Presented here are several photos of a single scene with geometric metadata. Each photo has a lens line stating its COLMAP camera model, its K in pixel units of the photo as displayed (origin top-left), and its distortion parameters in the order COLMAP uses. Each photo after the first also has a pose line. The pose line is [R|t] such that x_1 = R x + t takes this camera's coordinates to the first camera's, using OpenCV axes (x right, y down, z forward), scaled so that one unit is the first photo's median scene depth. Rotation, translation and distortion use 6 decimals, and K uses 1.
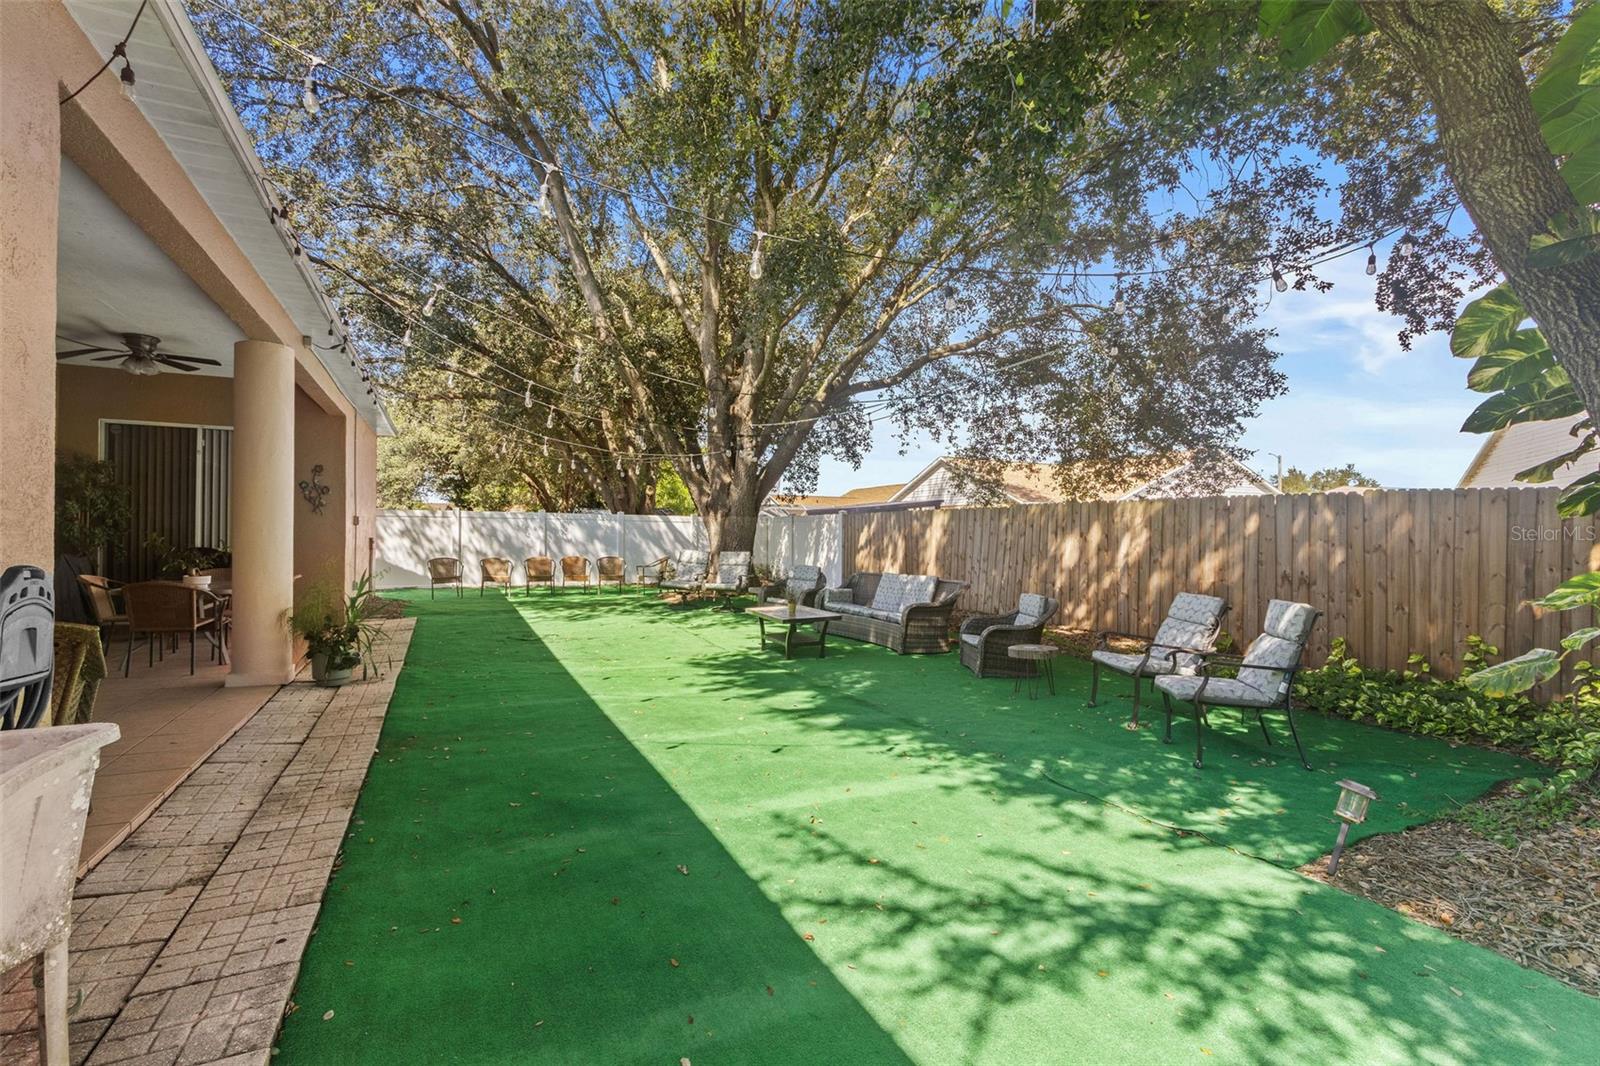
lens RADIAL K [[746.7, 0, 784.1], [0, 746.7, 535.3], [0, 0, 1]] dist [0.004405, -0.000663]
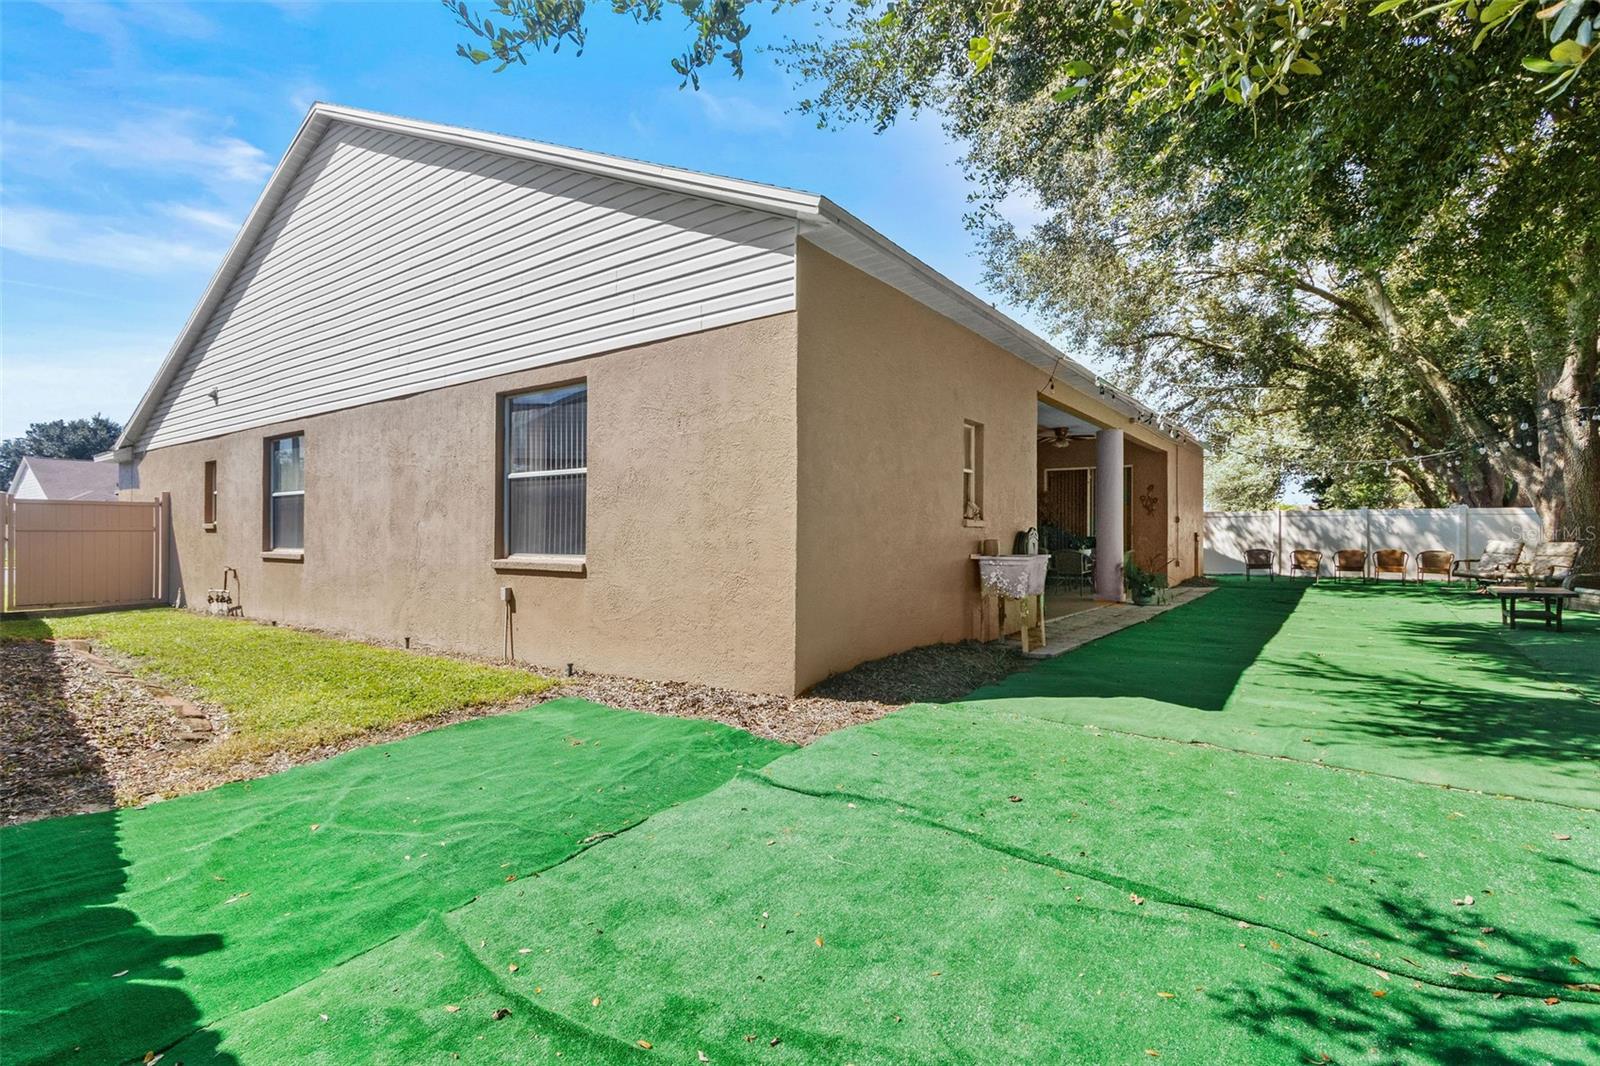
lens RADIAL K [[746.7, 0, 784.1], [0, 746.7, 535.3], [0, 0, 1]] dist [0.004405, -0.000663]
pose [[0.479296, -0.006455, -0.877629, 0.241844], [0.004261, 0.999978, -0.005028, 0.012262], [0.877643, -0.001329, 0.479313, -0.271306]]
